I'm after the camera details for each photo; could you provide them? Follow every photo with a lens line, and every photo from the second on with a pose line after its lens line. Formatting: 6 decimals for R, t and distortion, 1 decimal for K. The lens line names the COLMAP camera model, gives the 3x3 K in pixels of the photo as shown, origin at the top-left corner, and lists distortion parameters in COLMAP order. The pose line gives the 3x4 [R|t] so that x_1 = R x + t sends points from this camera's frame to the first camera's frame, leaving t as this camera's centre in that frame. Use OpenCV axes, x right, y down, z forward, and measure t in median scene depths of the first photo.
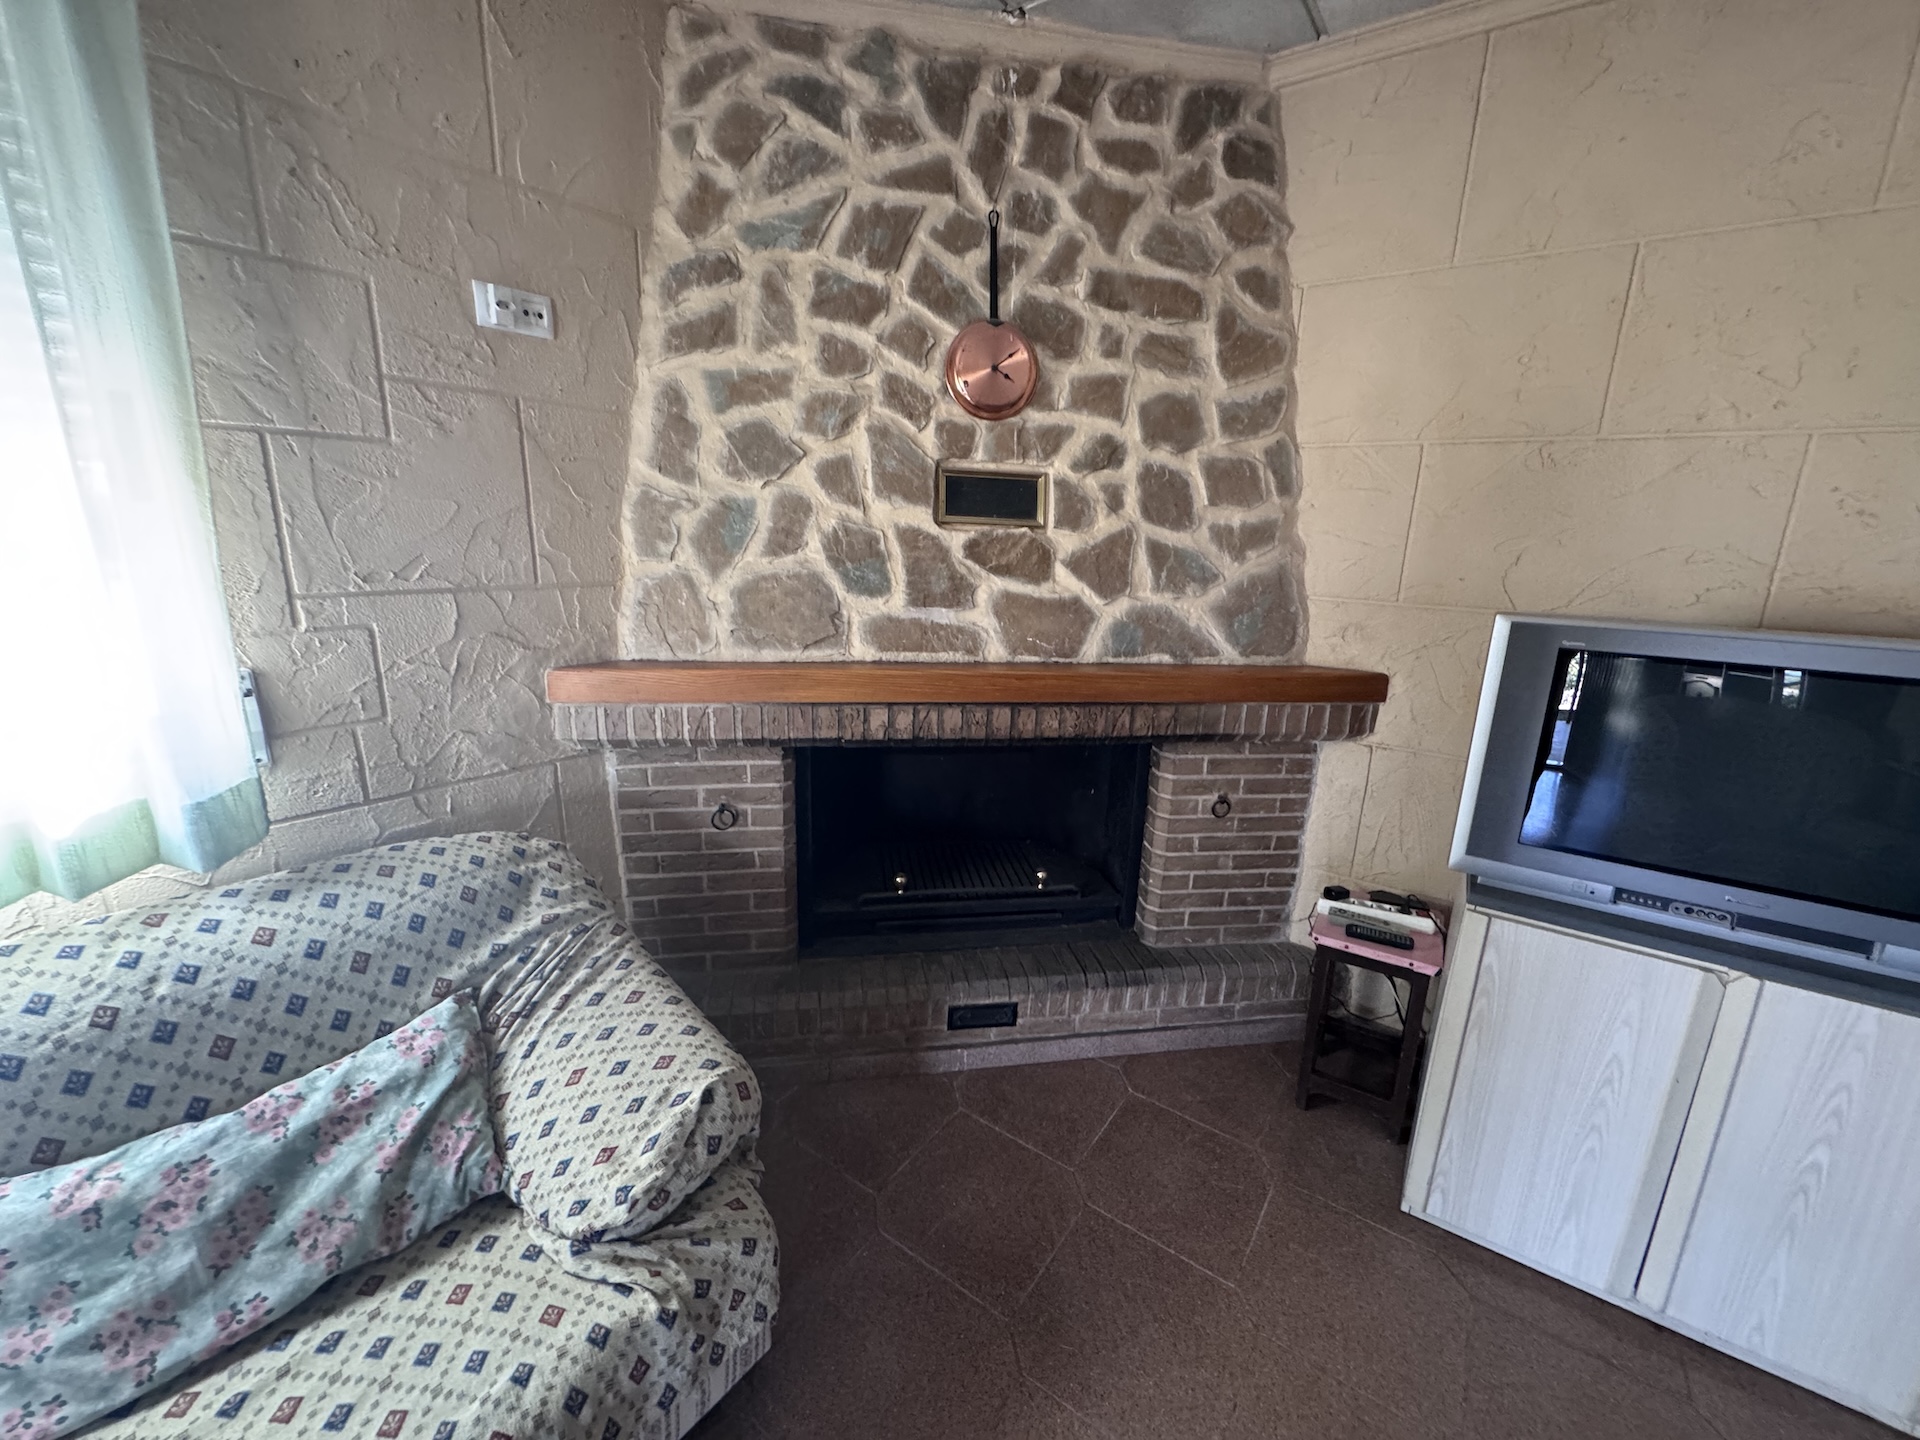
lens RADIAL K [[765.8, 0, 962.9], [0, 765.8, 715.8], [0, 0, 1]] dist [-0.004734, 0.000196]
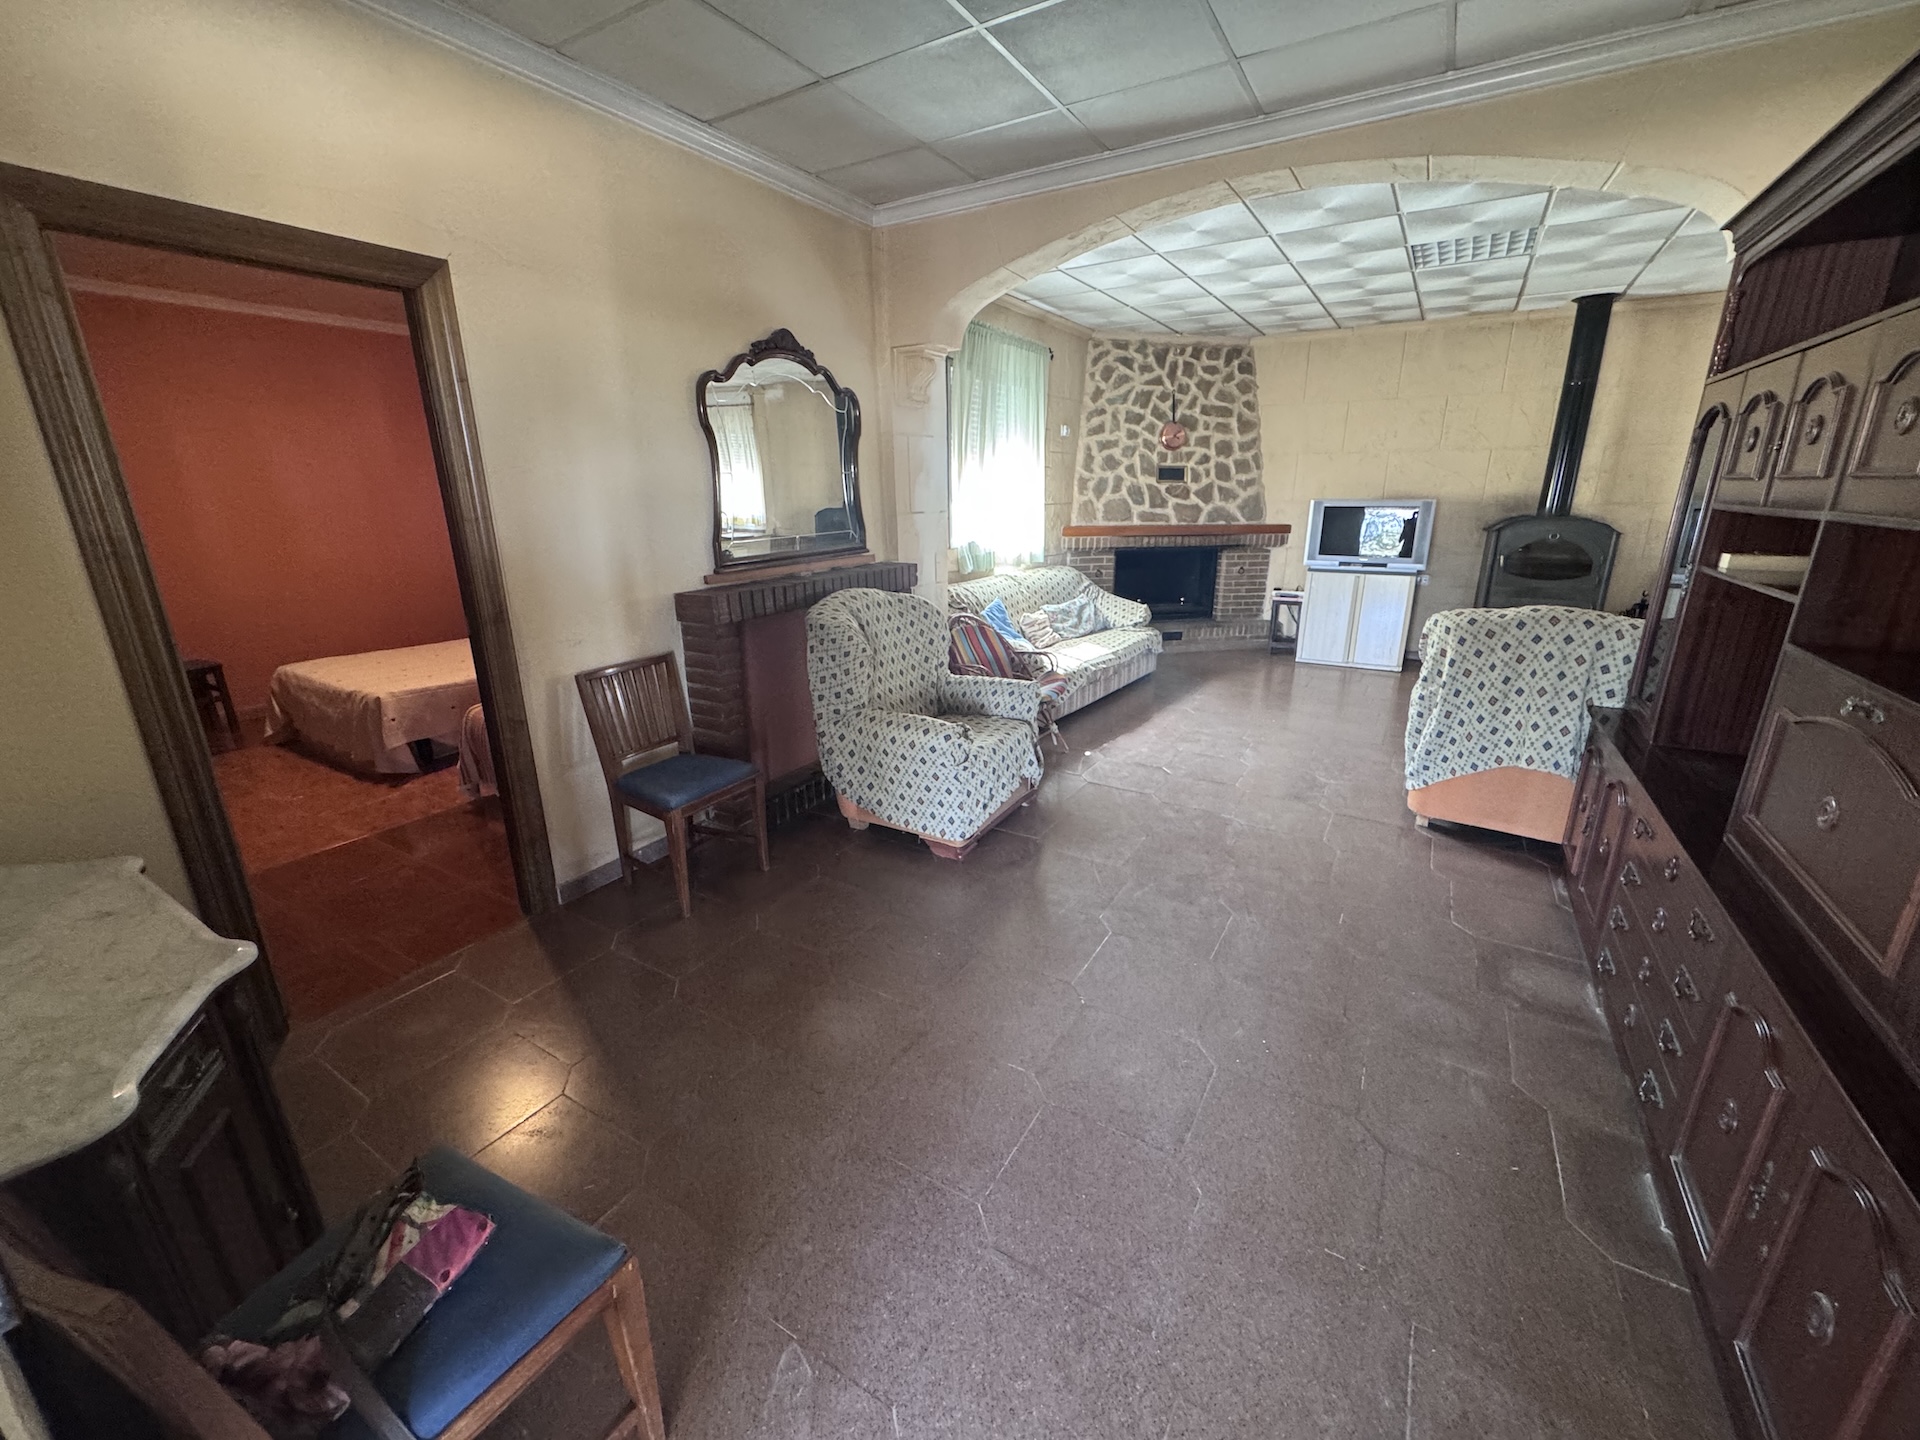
lens RADIAL K [[765.8, 0, 963.9], [0, 765.8, 716.3], [0, 0, 1]] dist [-0.004734, 0.000196]
pose [[0.997396, -0.052435, 0.049507, -1.133084], [0.049925, 0.997468, 0.050648, 0.574759], [-0.052037, -0.048044, 0.997489, -2.419860]]
